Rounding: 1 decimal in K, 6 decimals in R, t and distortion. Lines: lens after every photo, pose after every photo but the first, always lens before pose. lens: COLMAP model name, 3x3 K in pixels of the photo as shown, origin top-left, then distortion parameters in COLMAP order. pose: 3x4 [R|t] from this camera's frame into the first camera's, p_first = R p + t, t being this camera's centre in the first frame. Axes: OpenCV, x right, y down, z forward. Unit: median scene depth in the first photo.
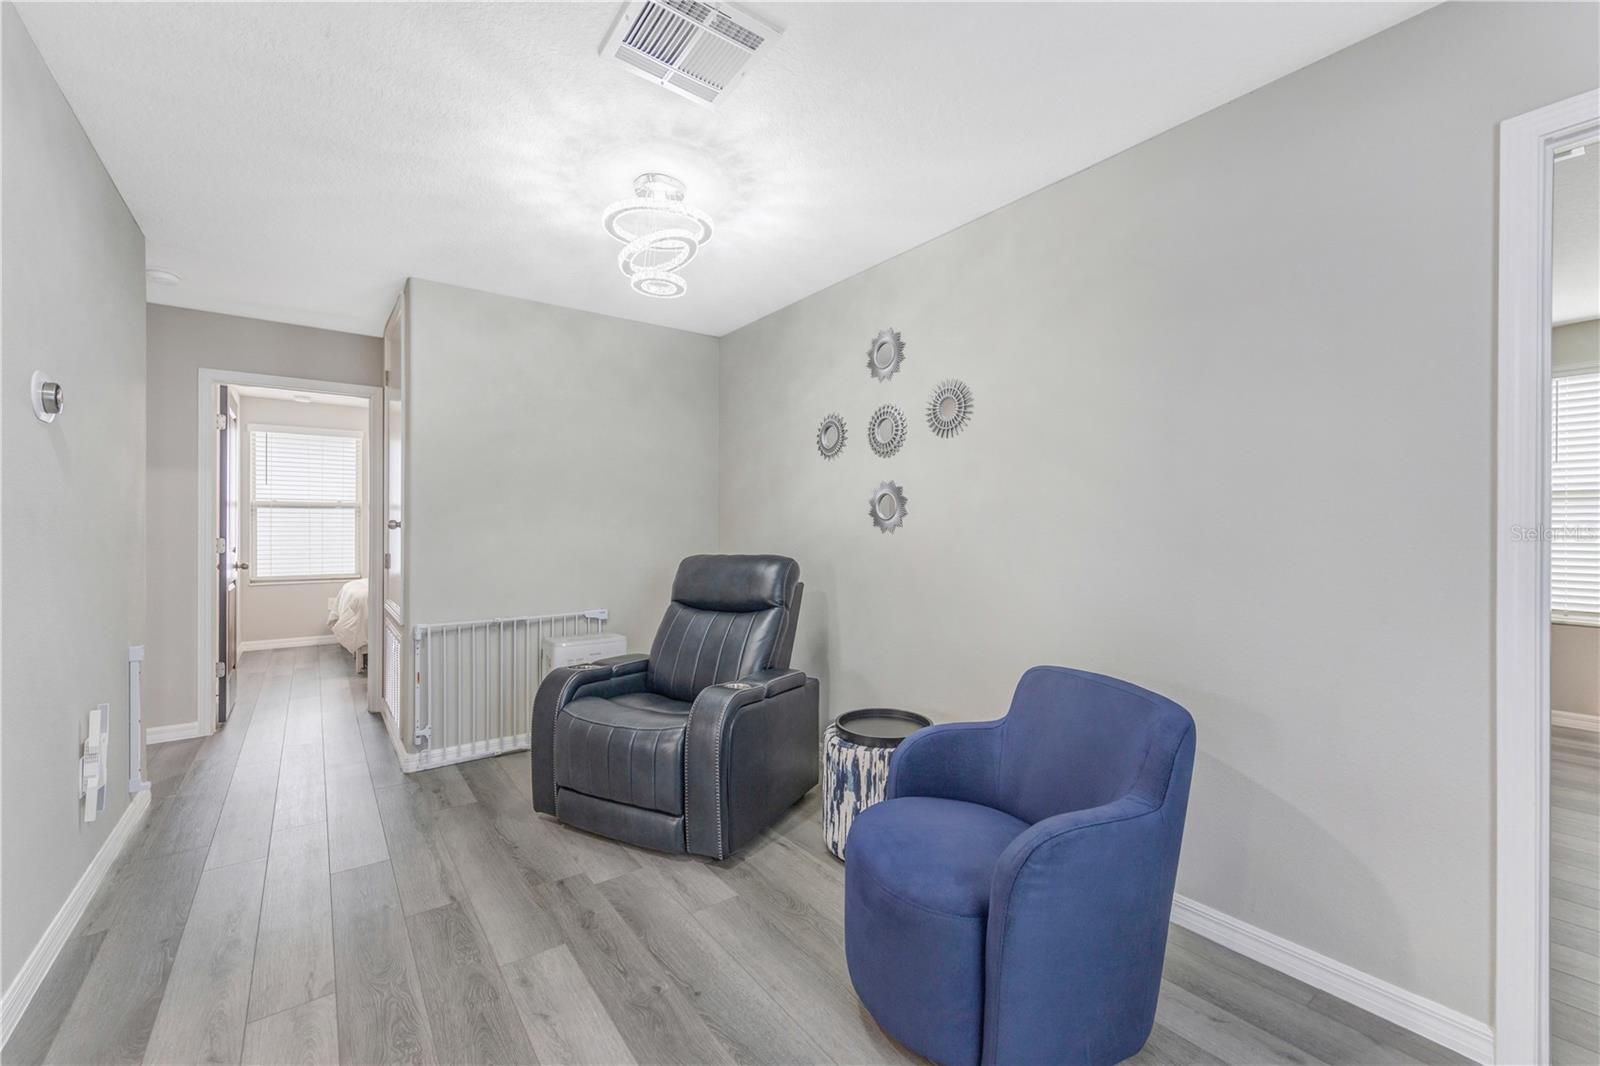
lens RADIAL K [[652.2, 0, 797.9], [0, 652.2, 530.6], [0, 0, 1]] dist [0.001149, 0.000099]
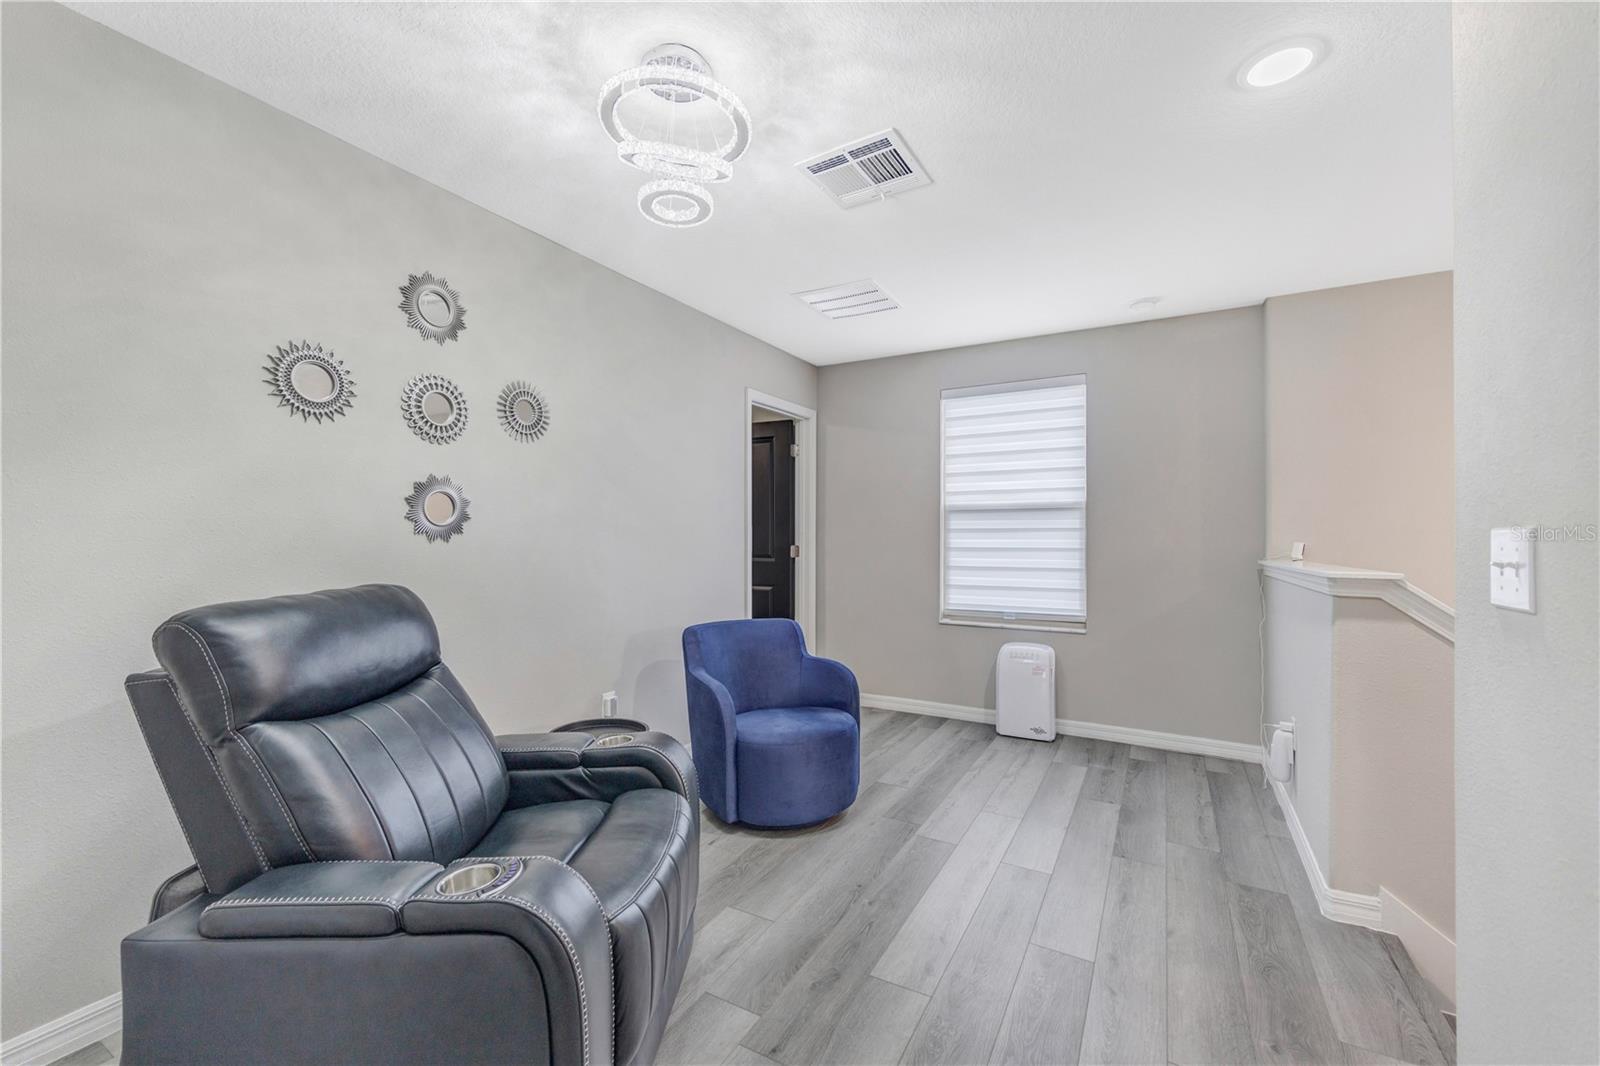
lens RADIAL K [[654.8, 0, 802.8], [0, 654.8, 531.2], [0, 0, 1]] dist [-0.000241, 0.000179]
pose [[-0.410393, -0.003430, 0.911902, -0.858837], [-0.003844, 0.999991, 0.002031, -0.014417], [-0.911901, -0.002672, -0.410402, 1.071010]]
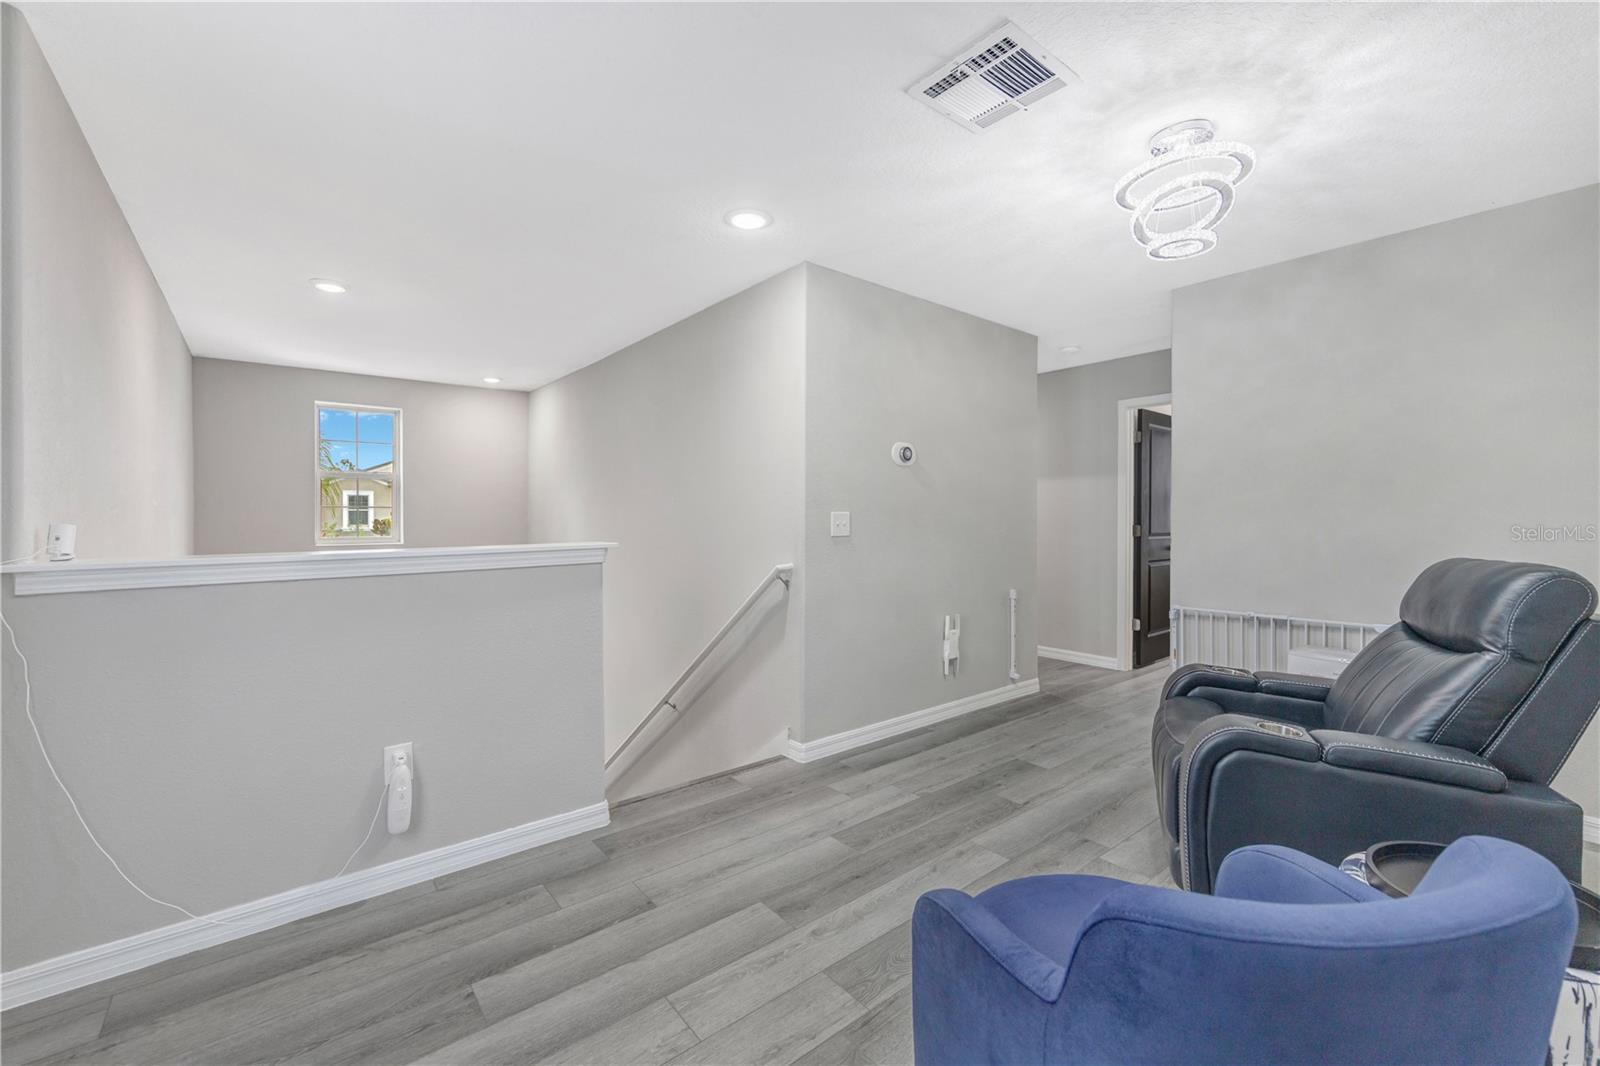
lens RADIAL K [[648.0, 0, 798.8], [0, 648.0, 520.4], [0, 0, 1]] dist [0.001032, 0.000384]
pose [[0.034042, 0.003514, -0.999414, 0.602213], [0.001244, 0.999993, 0.003558, -0.004055], [0.999420, -0.001365, 0.034037, 0.407692]]
